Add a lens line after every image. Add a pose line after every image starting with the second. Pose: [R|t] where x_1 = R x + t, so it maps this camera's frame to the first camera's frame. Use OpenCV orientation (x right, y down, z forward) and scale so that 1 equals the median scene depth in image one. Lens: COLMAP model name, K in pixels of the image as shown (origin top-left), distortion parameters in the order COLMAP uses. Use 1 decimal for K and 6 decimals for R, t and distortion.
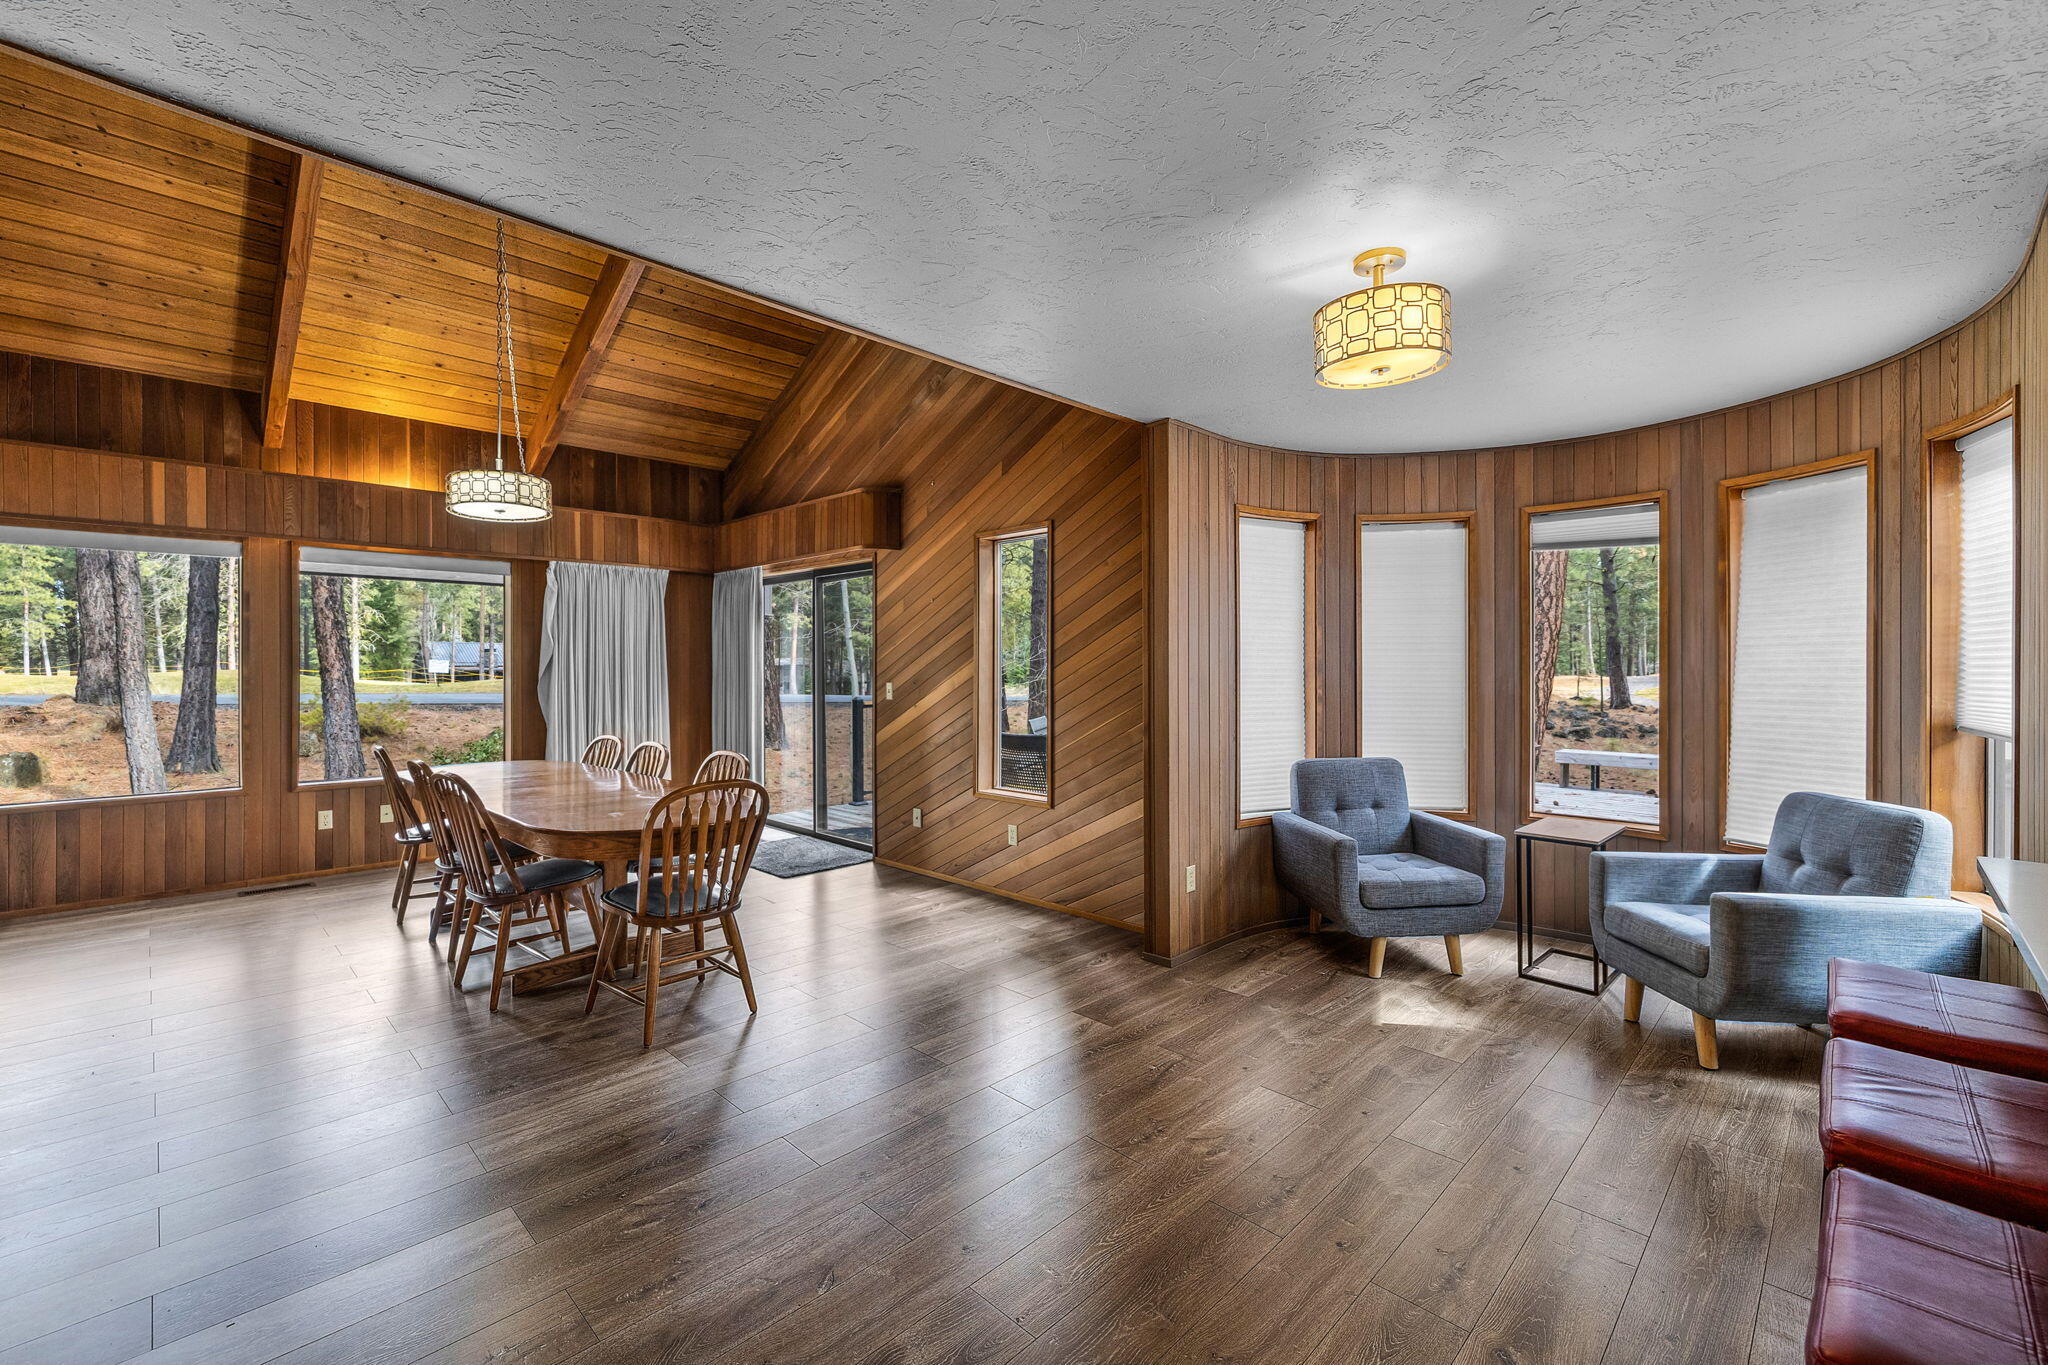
lens RADIAL K [[858.2, 0, 1023.2], [0, 858.2, 669.1], [0, 0, 1]] dist [-0.001537, 0.000847]
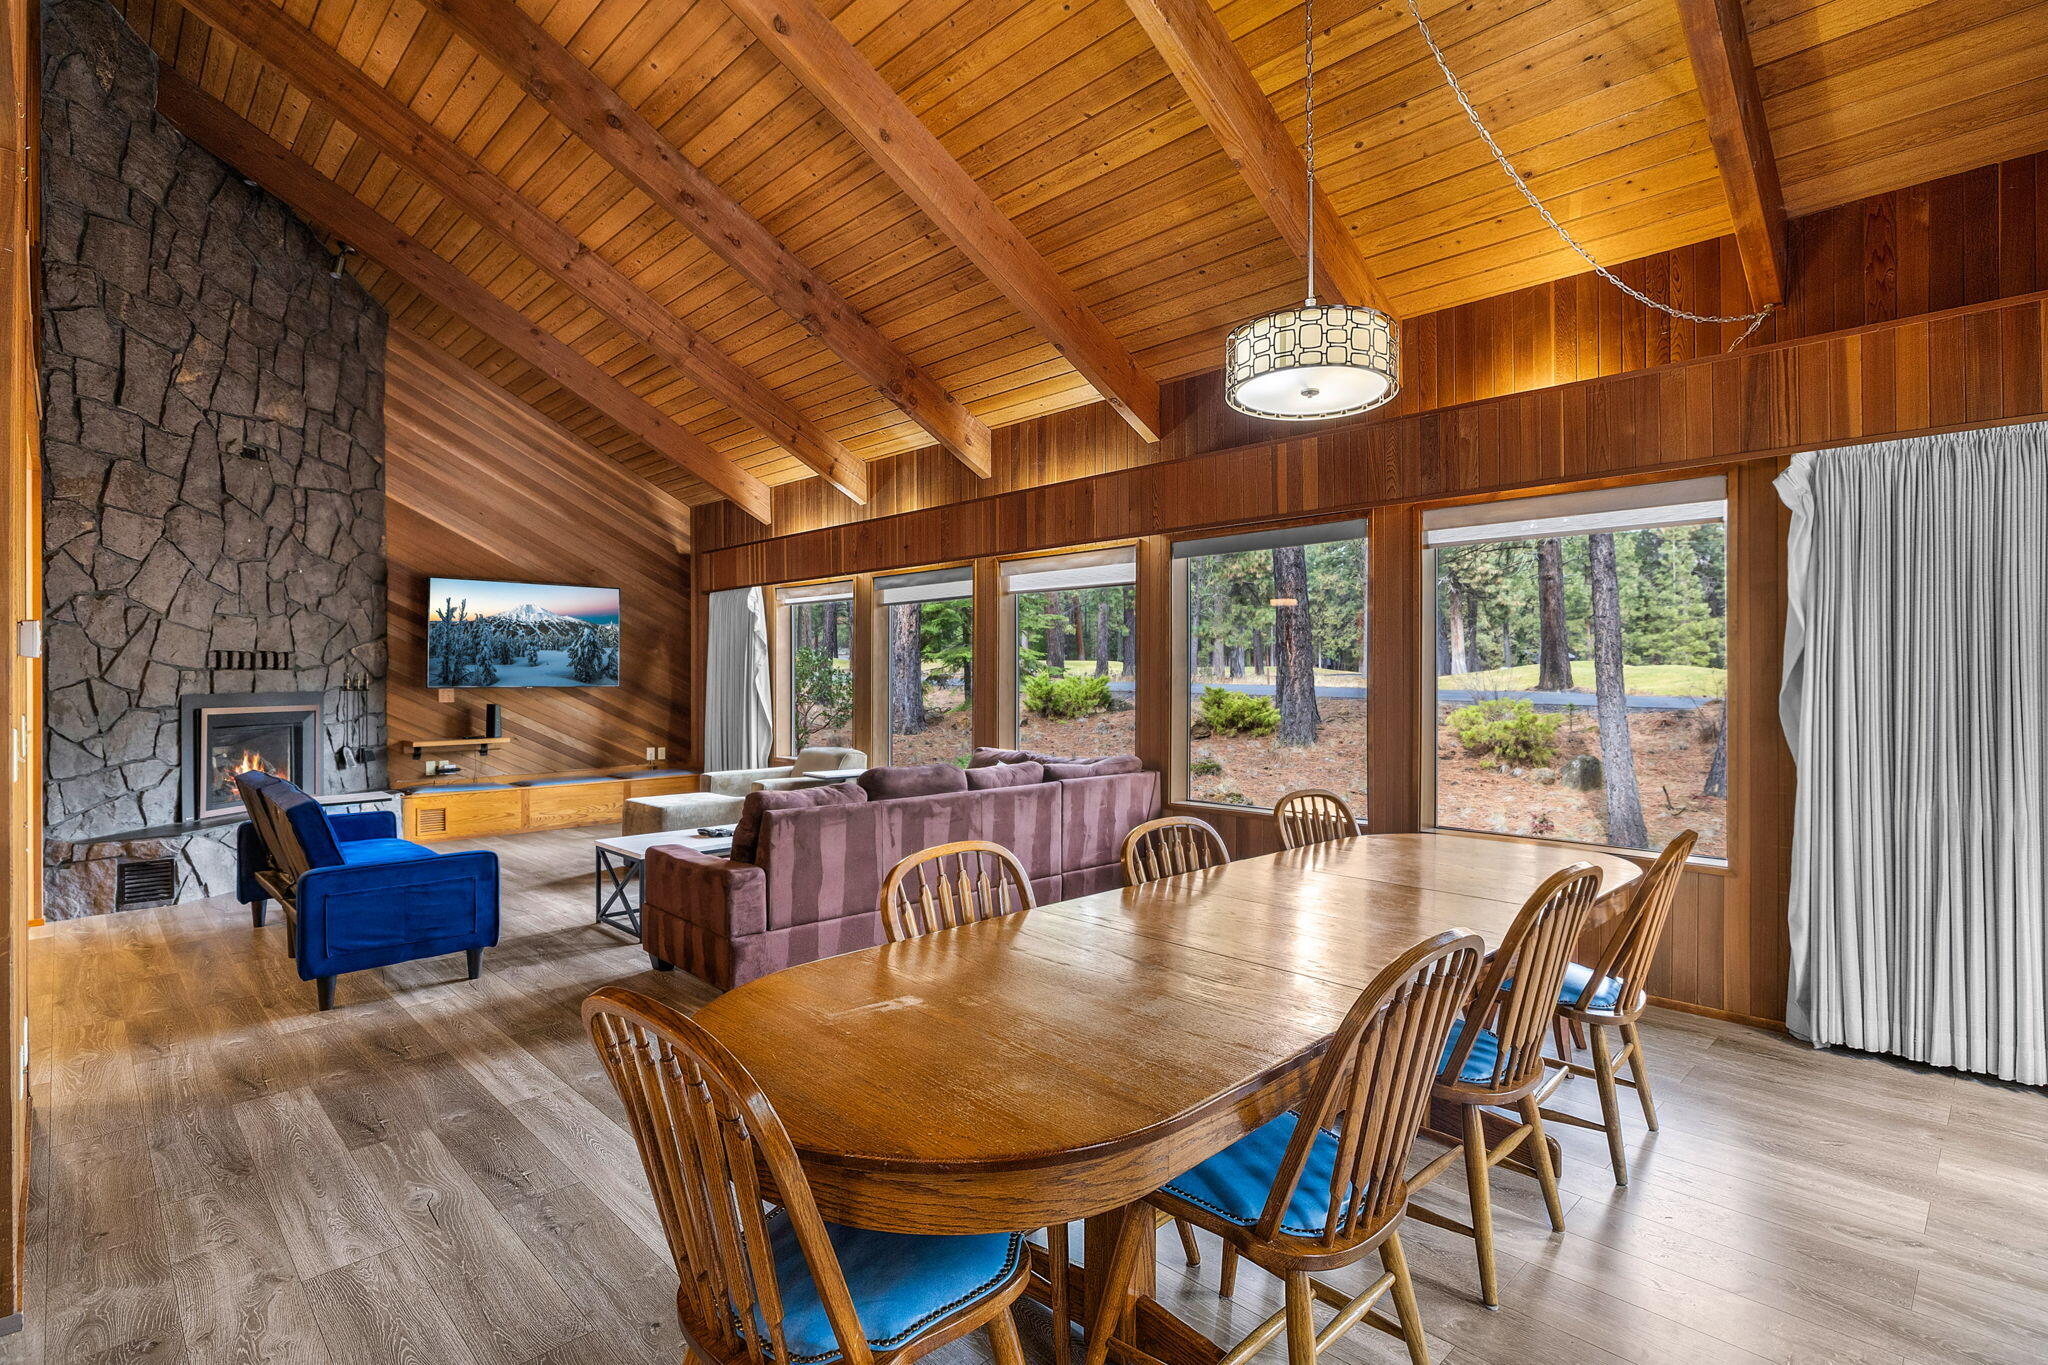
lens RADIAL K [[980.2, 0, 1026.7], [0, 980.2, 675.2], [0, 0, 1]] dist [-0.011835, 0.000205]
pose [[-0.009394, 0.001100, -0.999955, 0.005866], [0.002417, 0.999996, 0.001077, -0.002367], [0.999953, -0.002407, -0.009397, 0.595044]]
